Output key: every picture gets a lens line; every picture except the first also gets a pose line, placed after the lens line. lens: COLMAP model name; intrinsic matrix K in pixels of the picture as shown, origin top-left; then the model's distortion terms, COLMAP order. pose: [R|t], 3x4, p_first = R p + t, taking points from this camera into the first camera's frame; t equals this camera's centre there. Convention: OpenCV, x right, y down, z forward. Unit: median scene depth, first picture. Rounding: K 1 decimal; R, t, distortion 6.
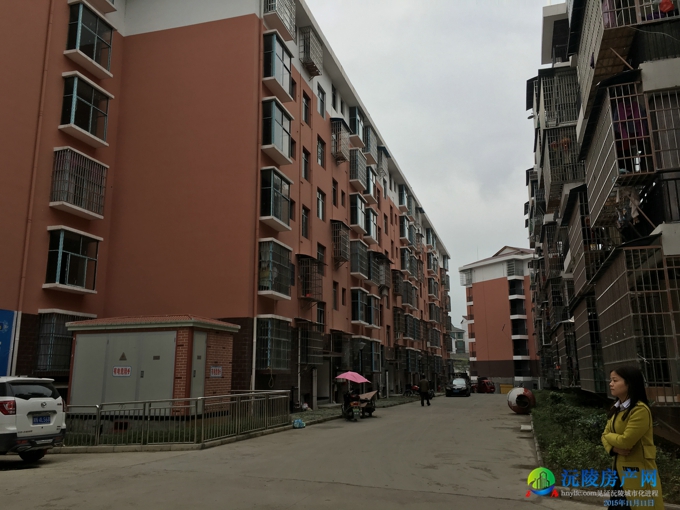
lens RADIAL K [[579.4, 0, 341.1], [0, 579.4, 247.3], [0, 0, 1]] dist [0.039847, 0.000886]
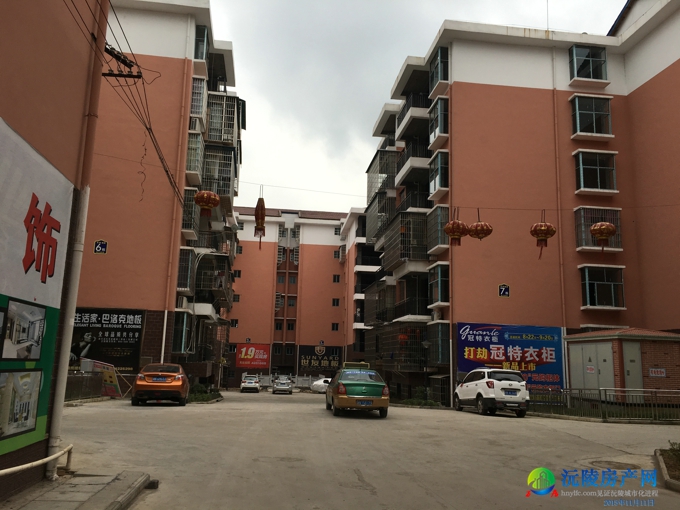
lens RADIAL K [[578.3, 0, 337.6], [0, 578.3, 251.5], [0, 0, 1]] dist [0.042388, -0.007403]
pose [[0.410000, -0.157327, -0.898414, 0.708600], [0.165955, 0.981437, -0.096130, -0.040792], [0.896860, -0.109683, 0.428498, -0.158770]]
